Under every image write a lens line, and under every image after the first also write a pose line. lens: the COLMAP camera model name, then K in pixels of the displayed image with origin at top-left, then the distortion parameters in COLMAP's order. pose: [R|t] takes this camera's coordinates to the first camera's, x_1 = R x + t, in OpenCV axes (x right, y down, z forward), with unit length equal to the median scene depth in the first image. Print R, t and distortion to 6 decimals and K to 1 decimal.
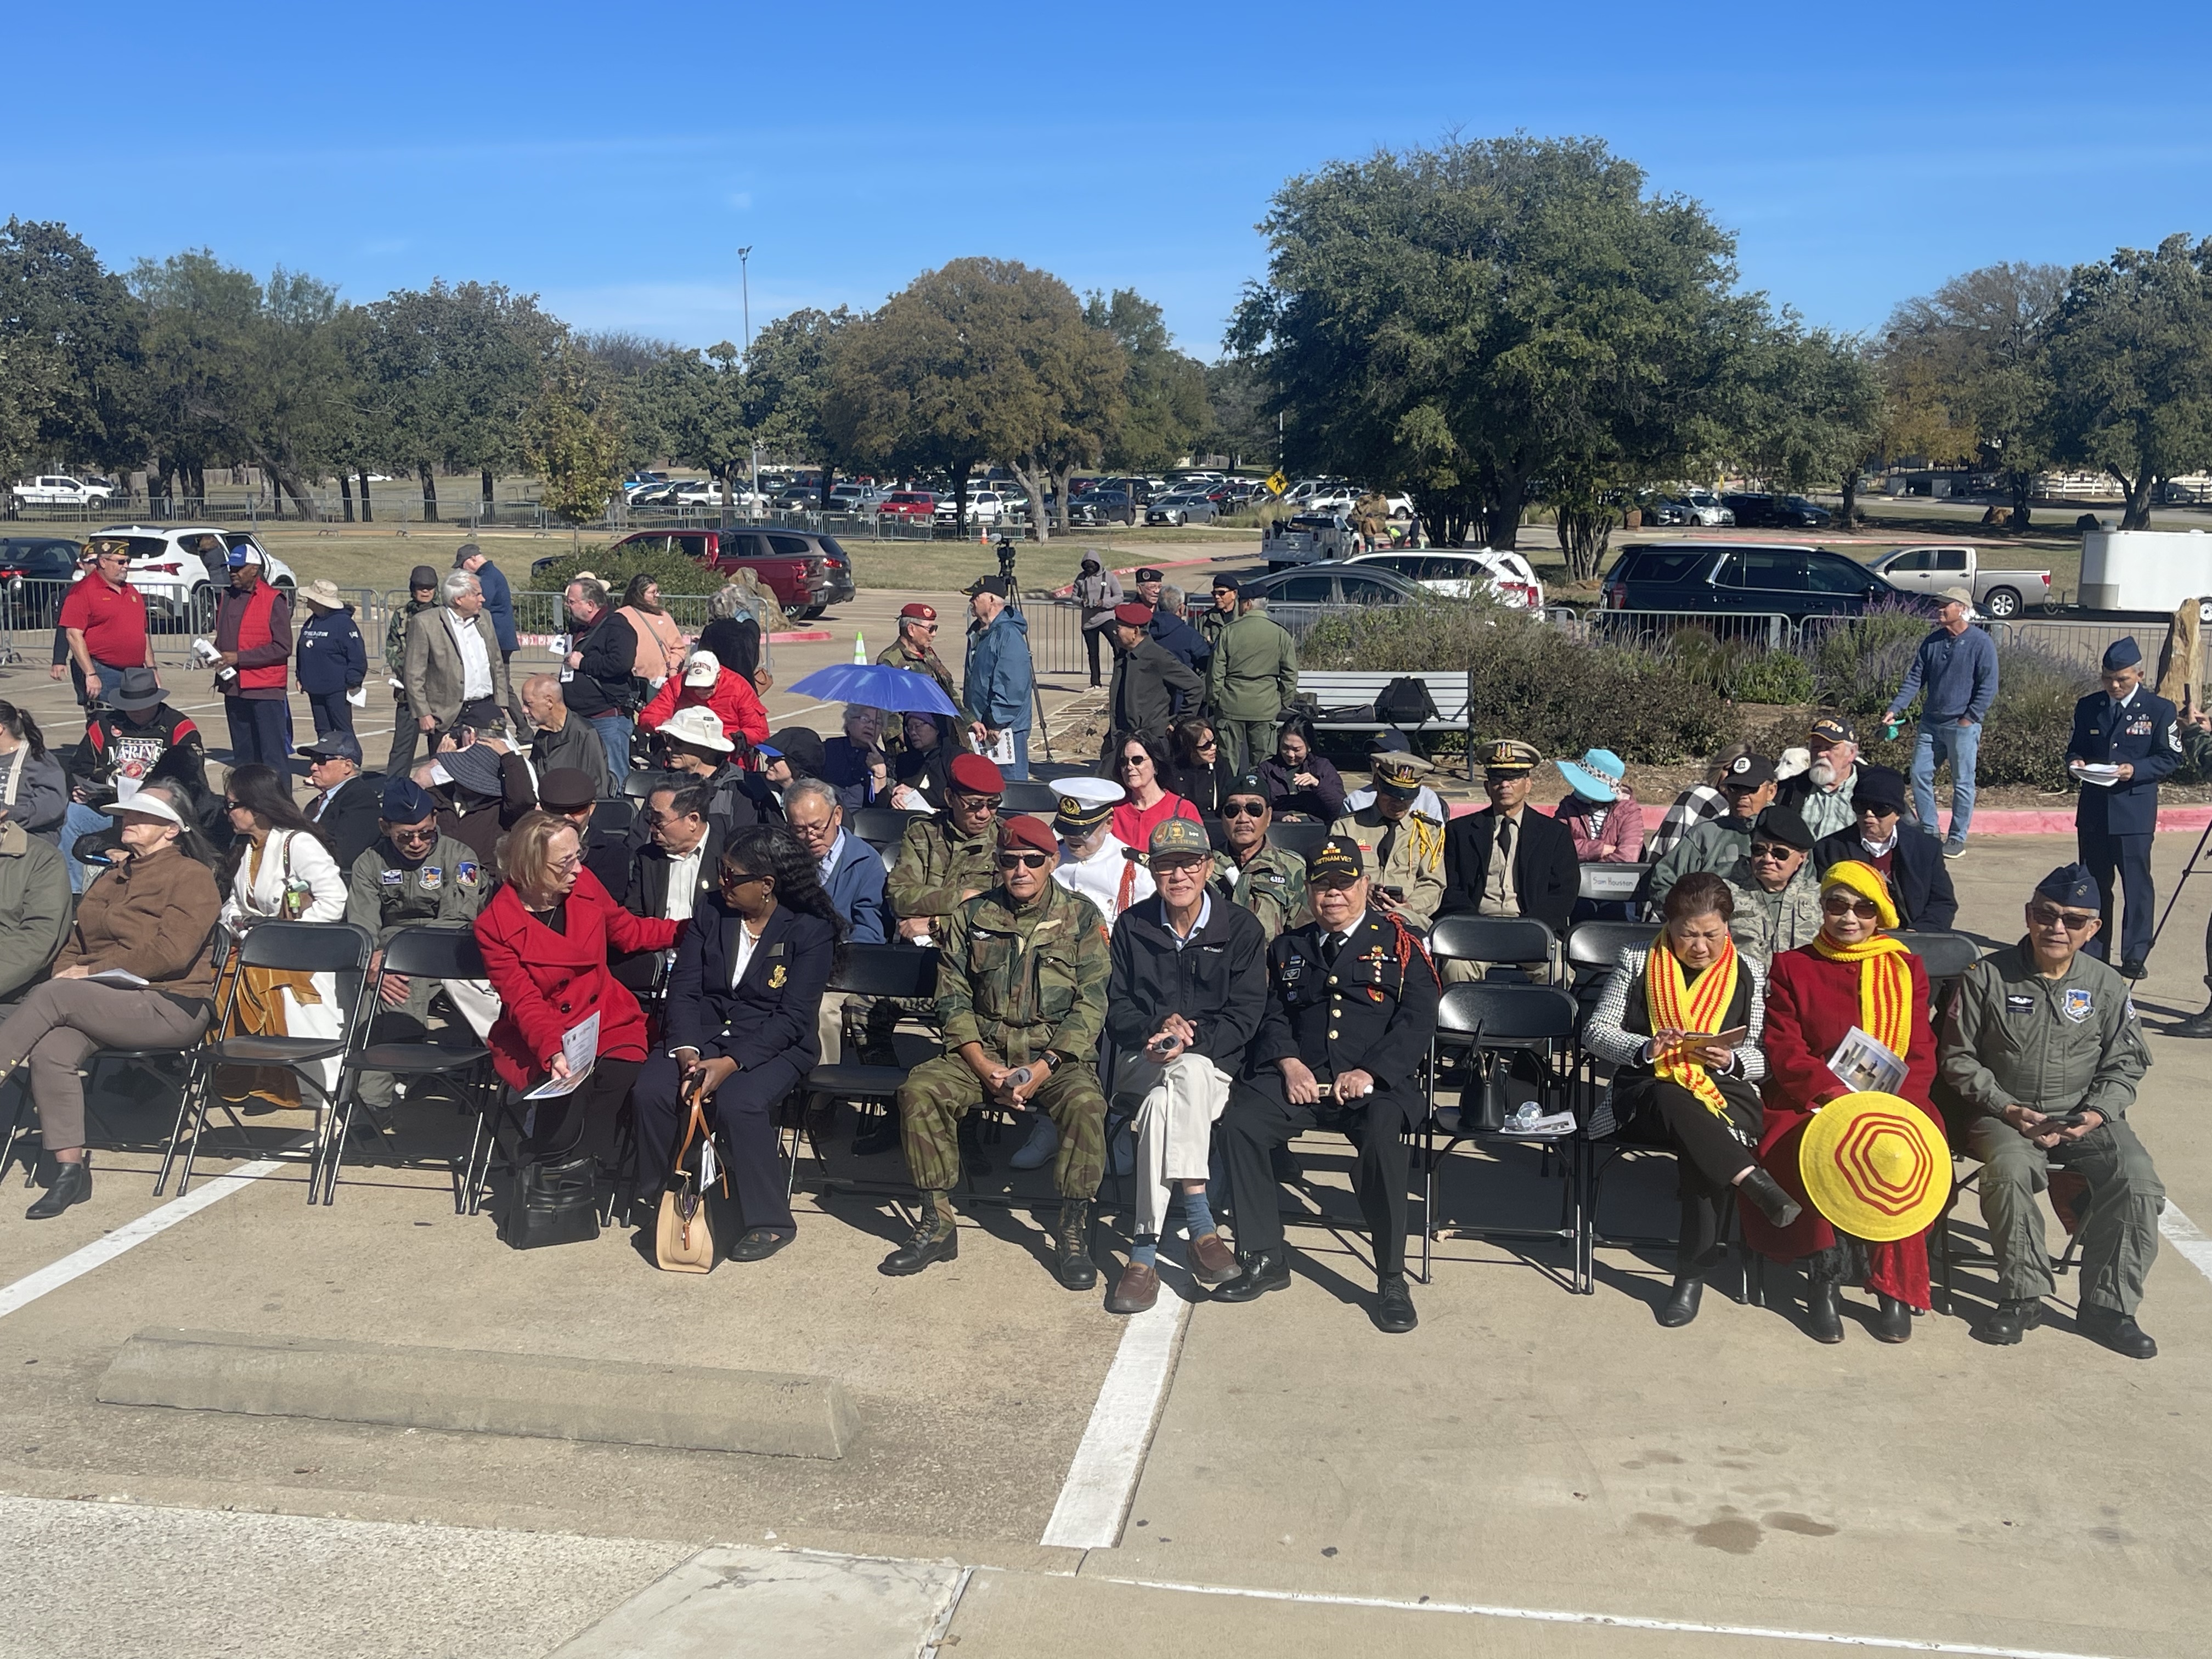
lens RADIAL K [[2302.6, 0, 1117.6], [0, 2302.6, 835.1], [0, 0, 1]] dist [0.039186, 0.000000]
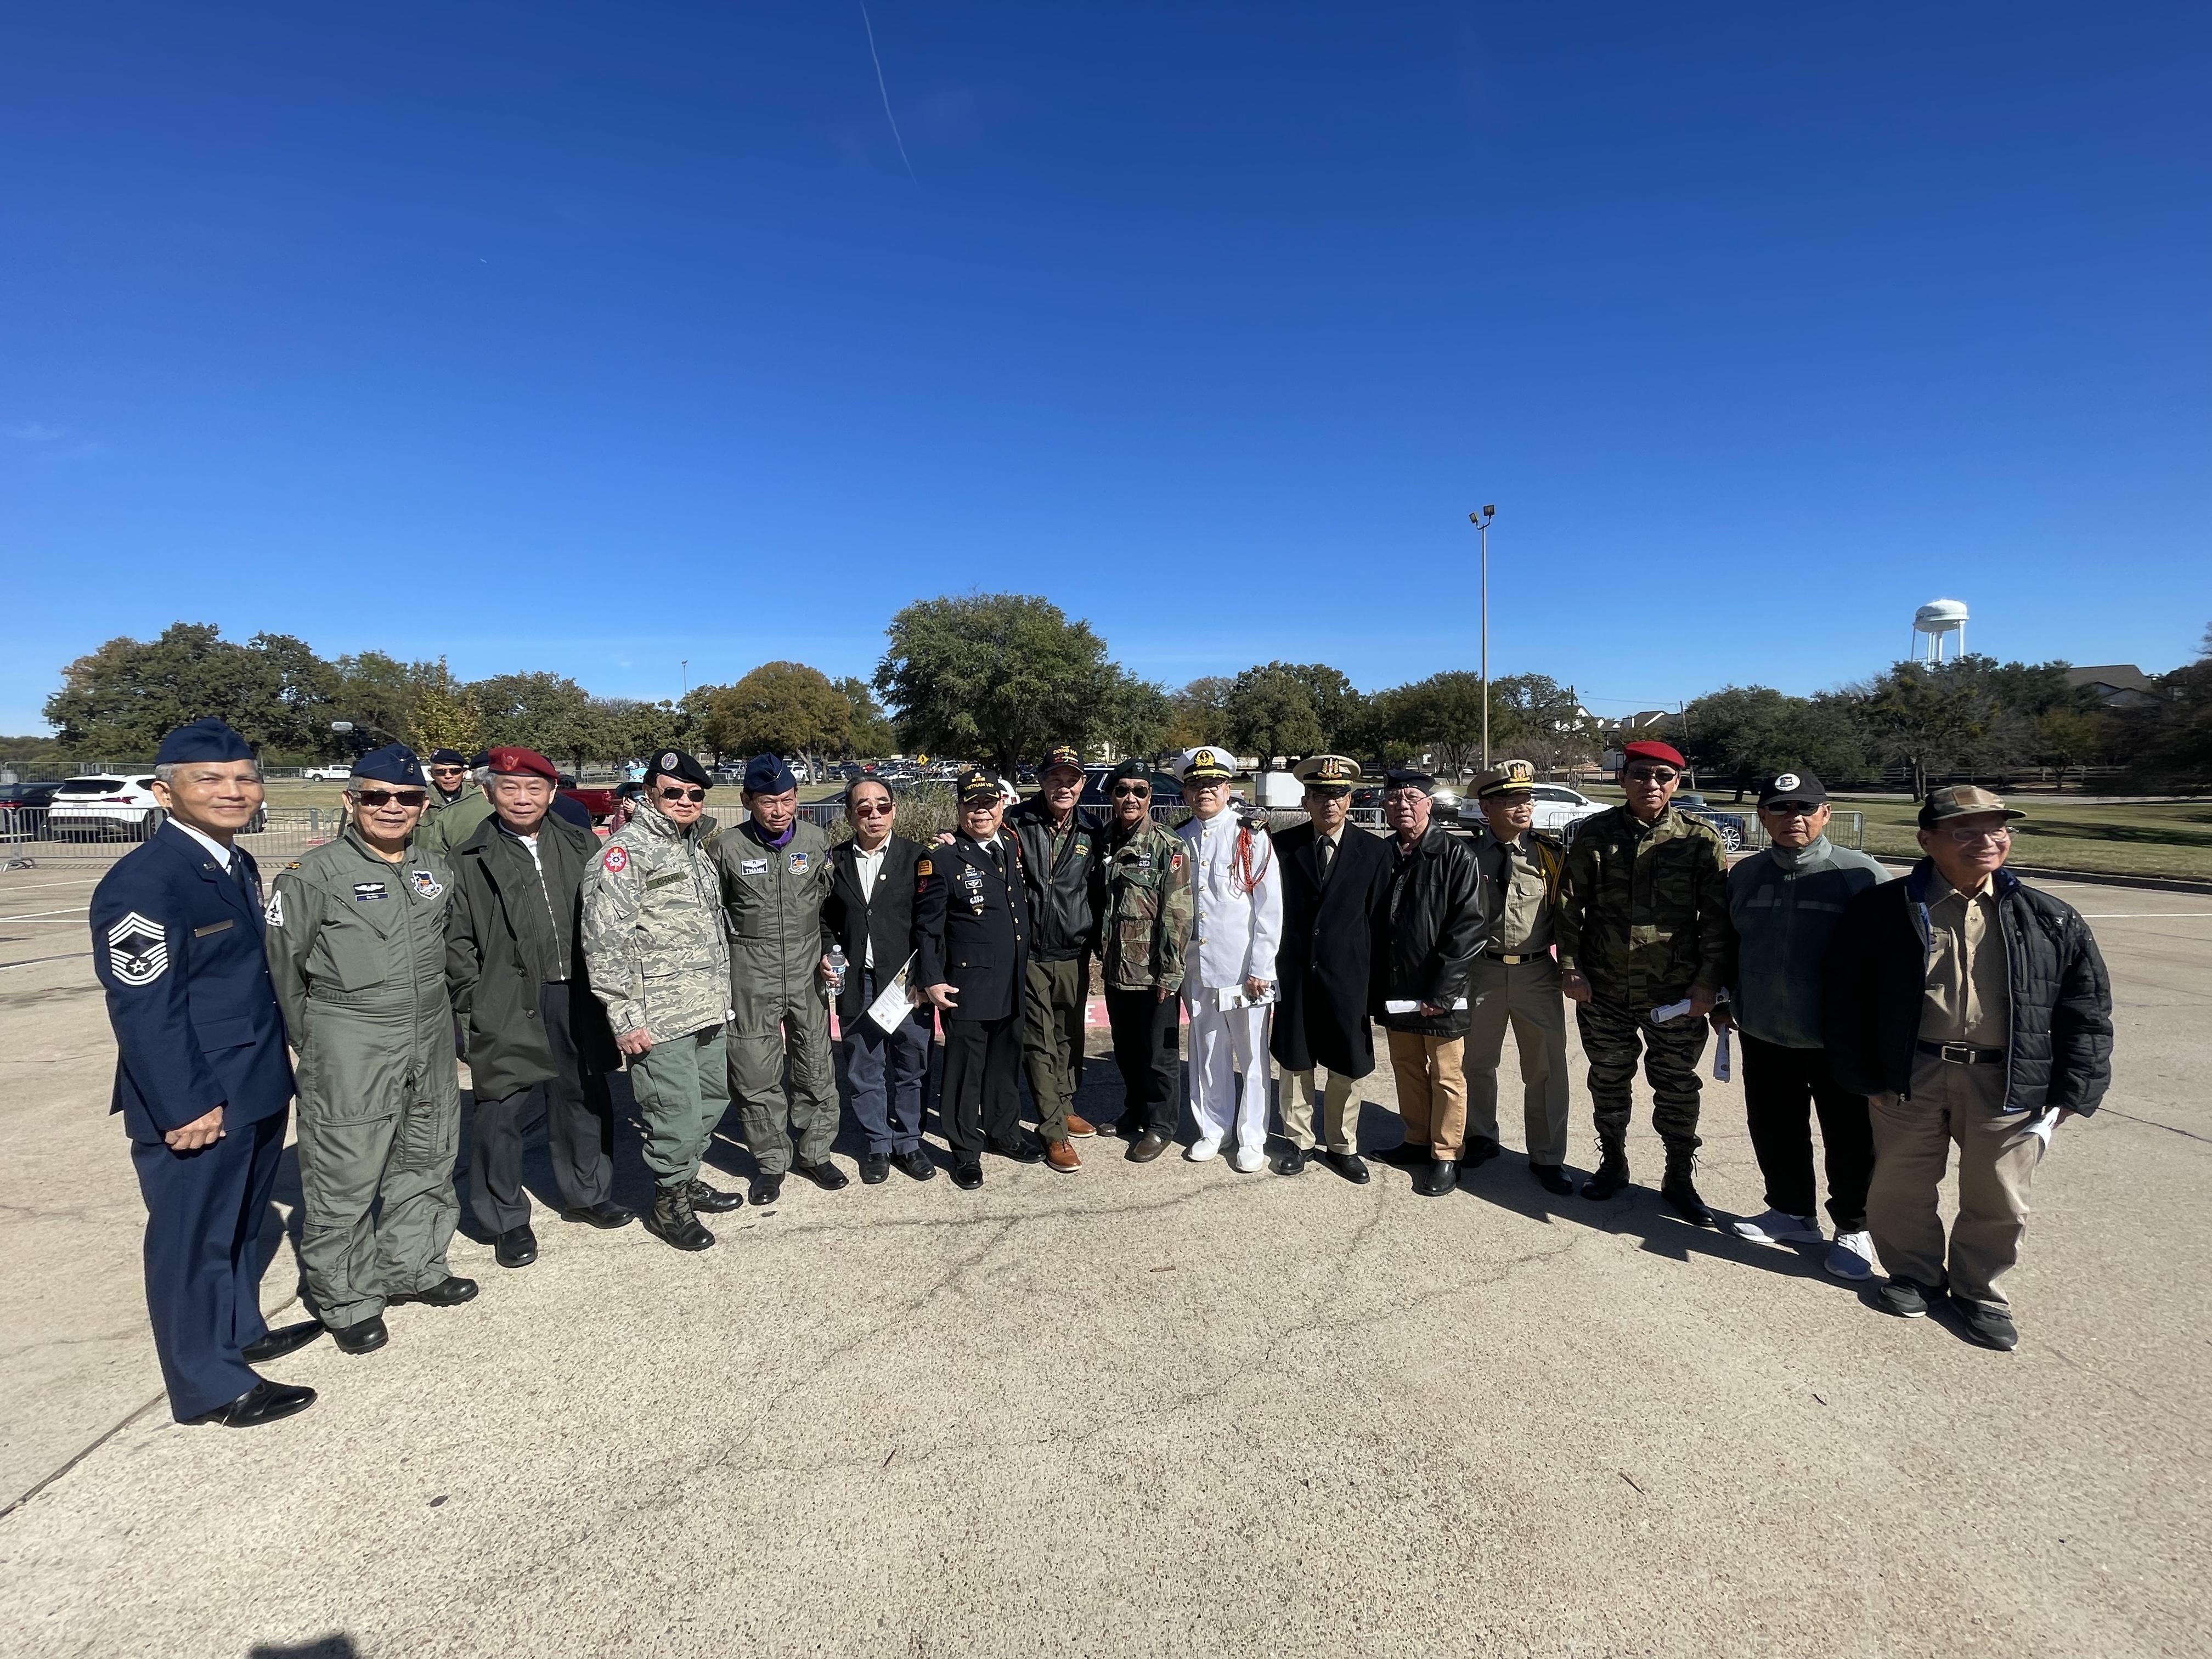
lens RADIAL K [[889.4, 0, 1102.7], [0, 889.4, 829.8], [0, 0, 1]] dist [-0.000097, -0.000001]
pose [[0.970412, -0.025341, 0.240121, 0.056102], [0.044707, 0.996140, -0.075546, -0.015174], [-0.237280, 0.084046, 0.967799, 0.195024]]
